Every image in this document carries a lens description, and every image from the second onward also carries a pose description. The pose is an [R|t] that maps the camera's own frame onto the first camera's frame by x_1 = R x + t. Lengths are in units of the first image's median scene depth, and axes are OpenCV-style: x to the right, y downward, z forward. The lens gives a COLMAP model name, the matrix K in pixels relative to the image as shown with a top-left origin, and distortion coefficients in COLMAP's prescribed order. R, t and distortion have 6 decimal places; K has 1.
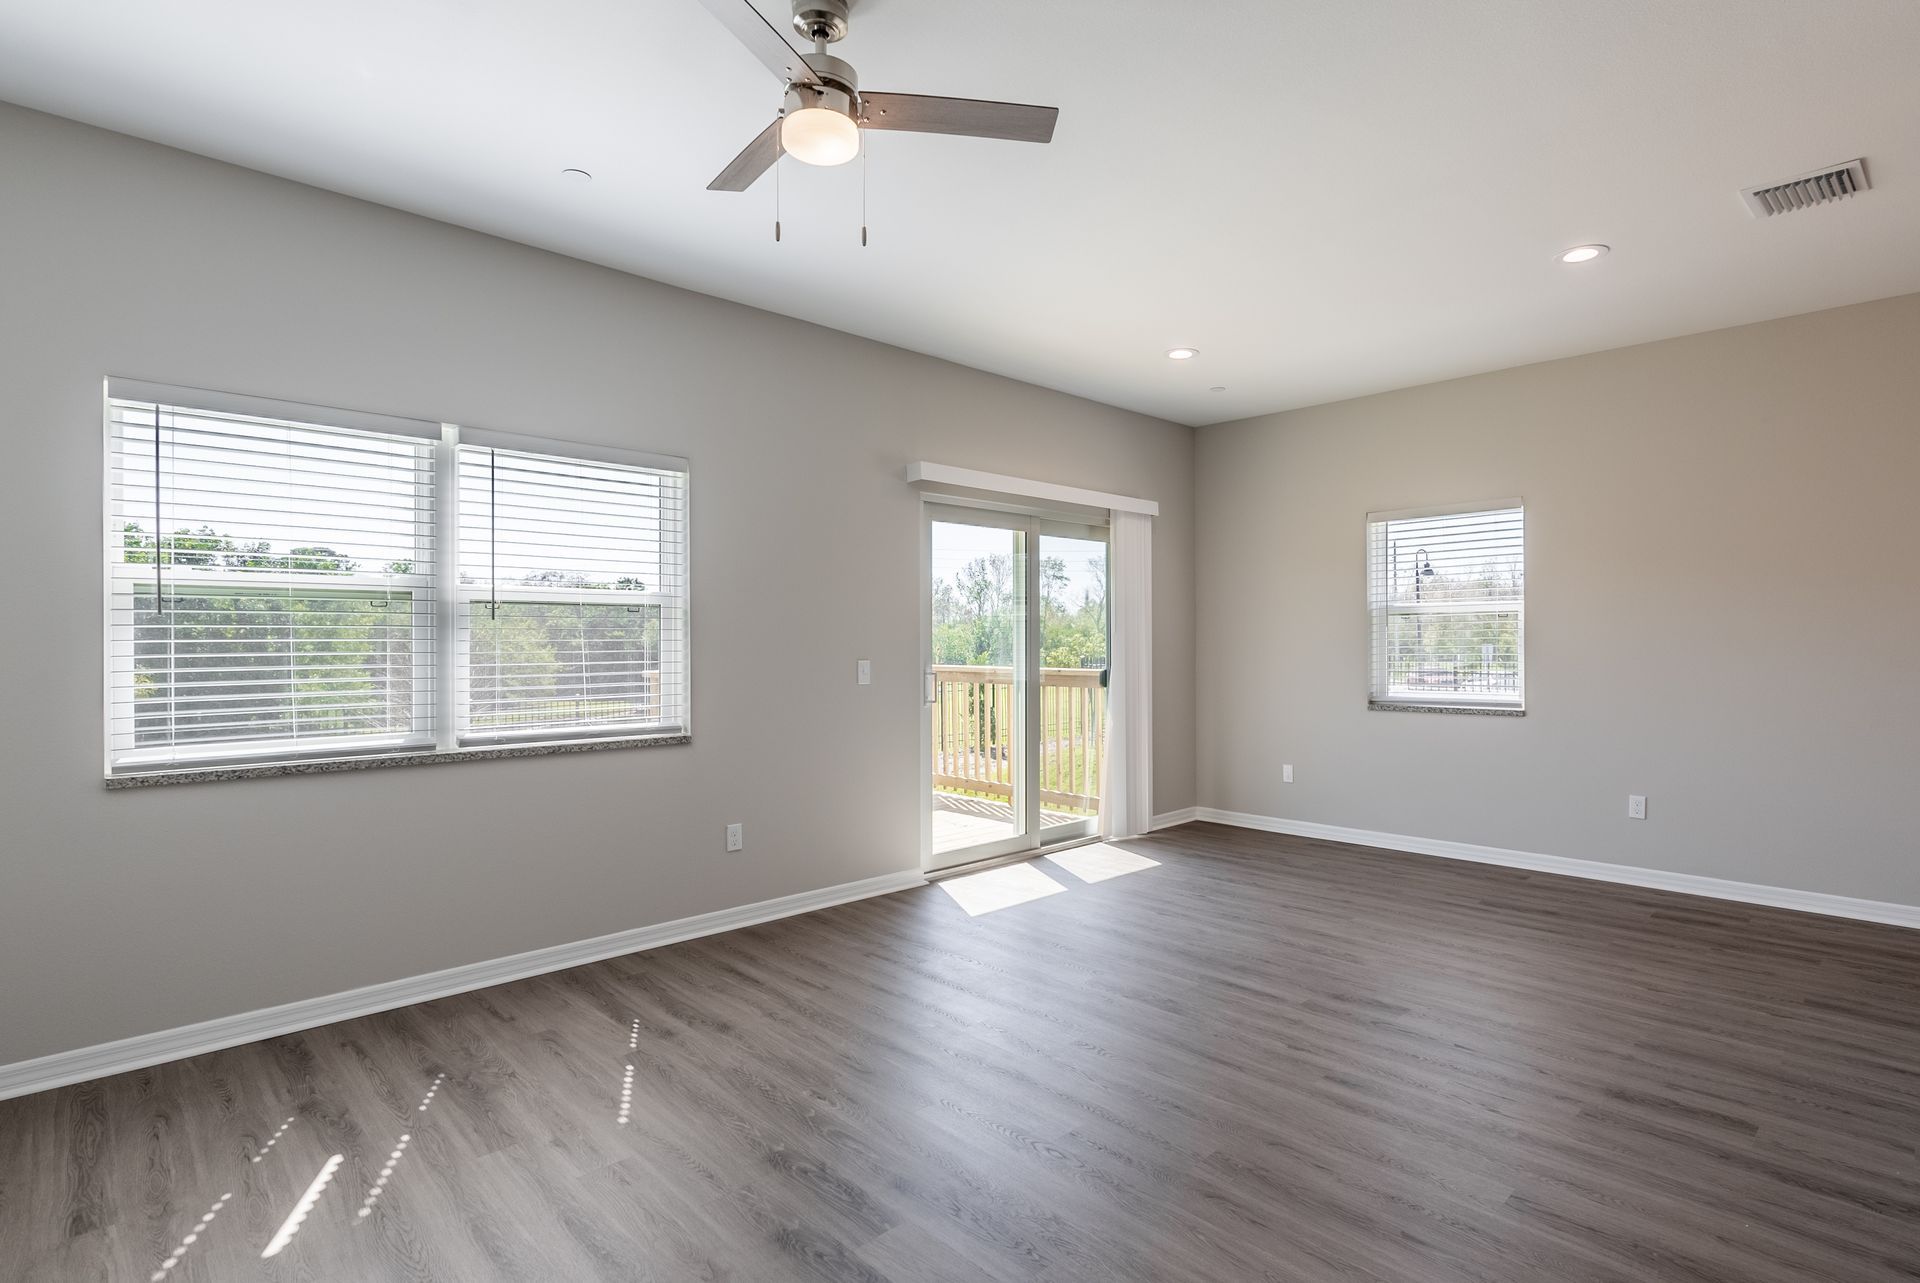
lens RADIAL K [[944.9, 0, 994.1], [0, 944.9, 636.5], [0, 0, 1]] dist [0.000356, 0.000061]
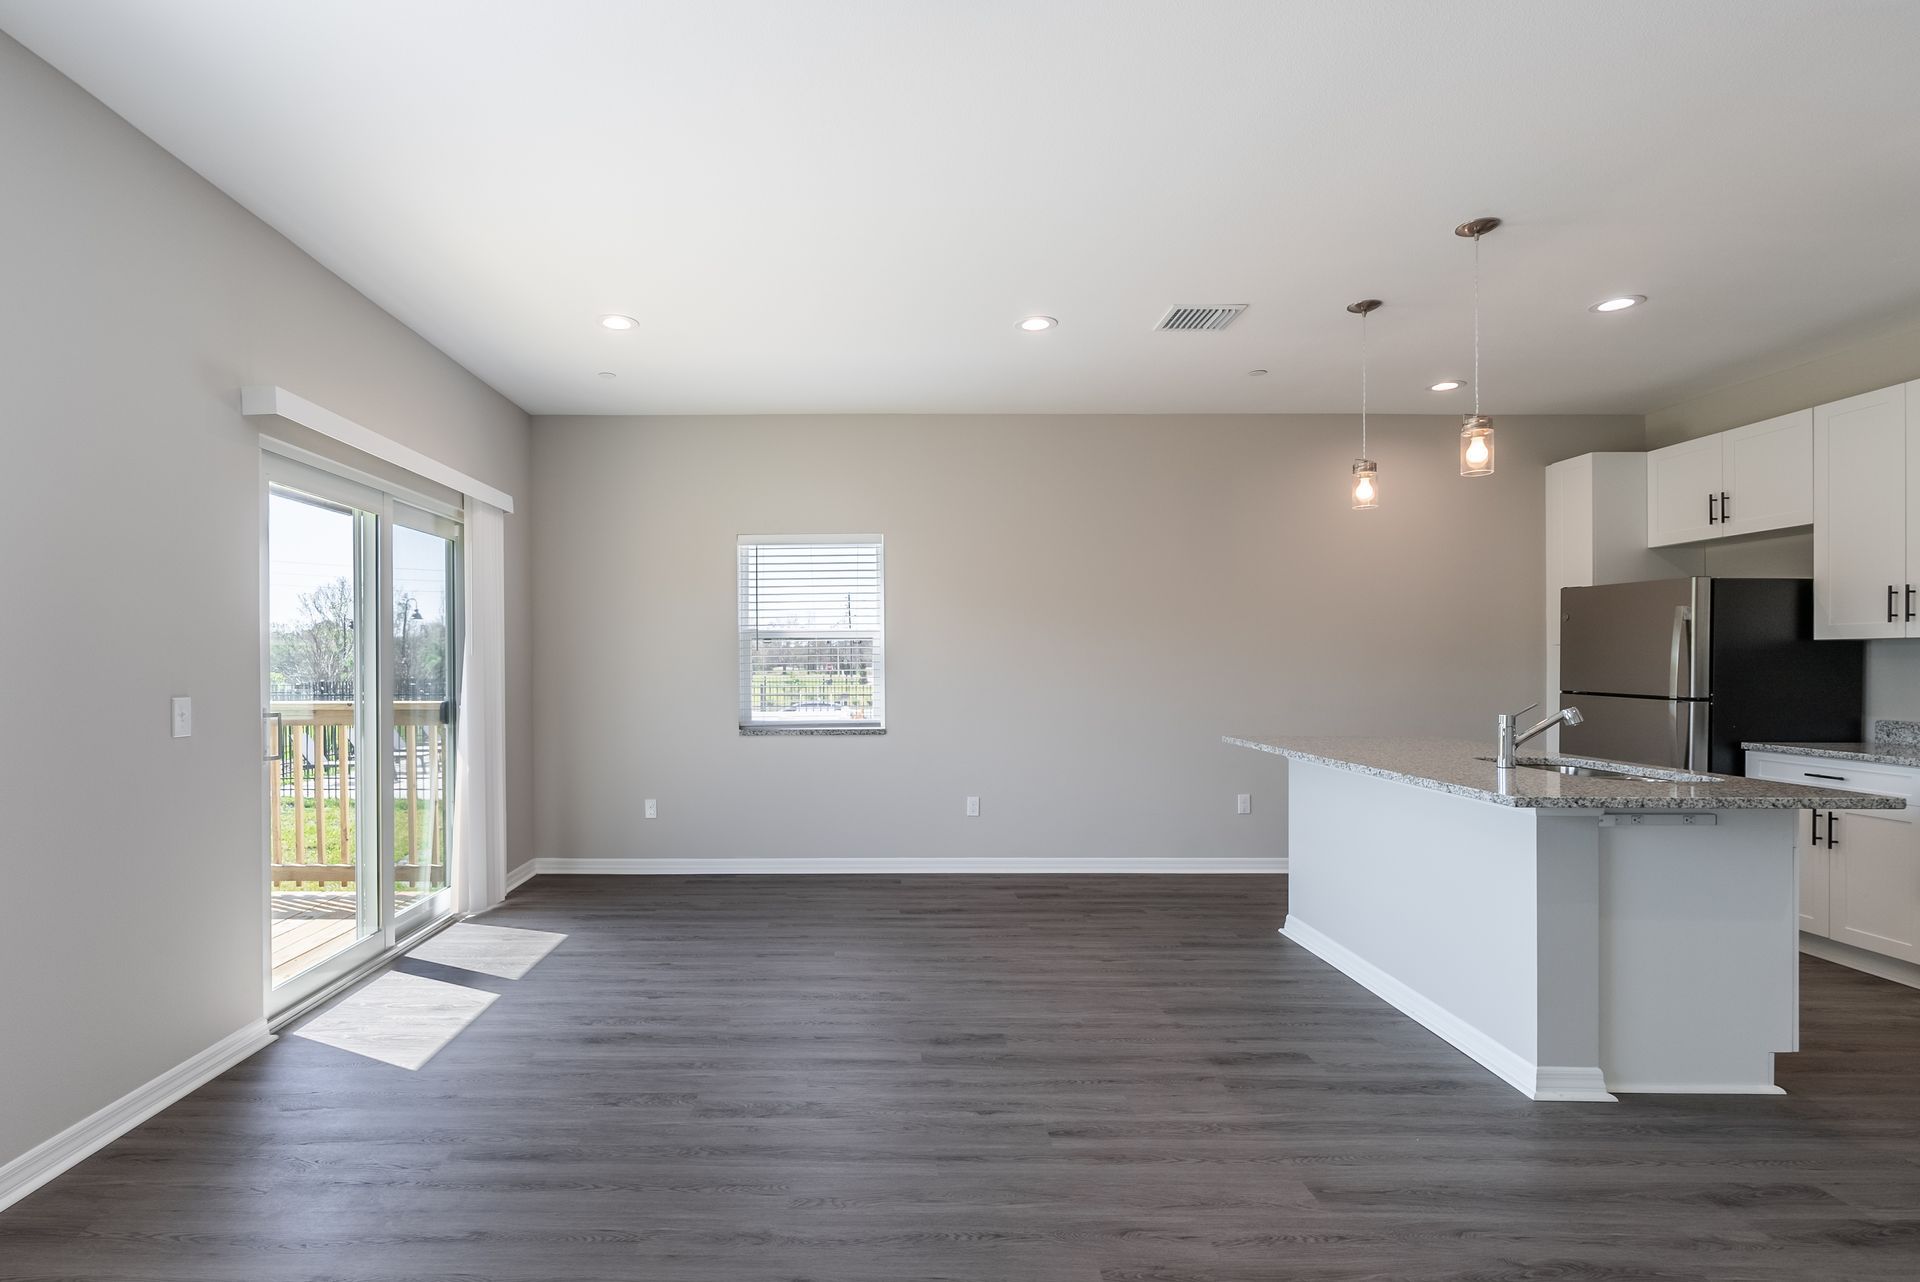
lens RADIAL K [[939.1, 0, 845.6], [0, 939.1, 660.5], [0, 0, 1]] dist [-0.003599, -0.000014]
pose [[0.715901, 0.003690, 0.698192, -0.240211], [-0.003250, 0.999993, -0.001952, 0.001907], [-0.698194, -0.000872, 0.715908, 0.264244]]
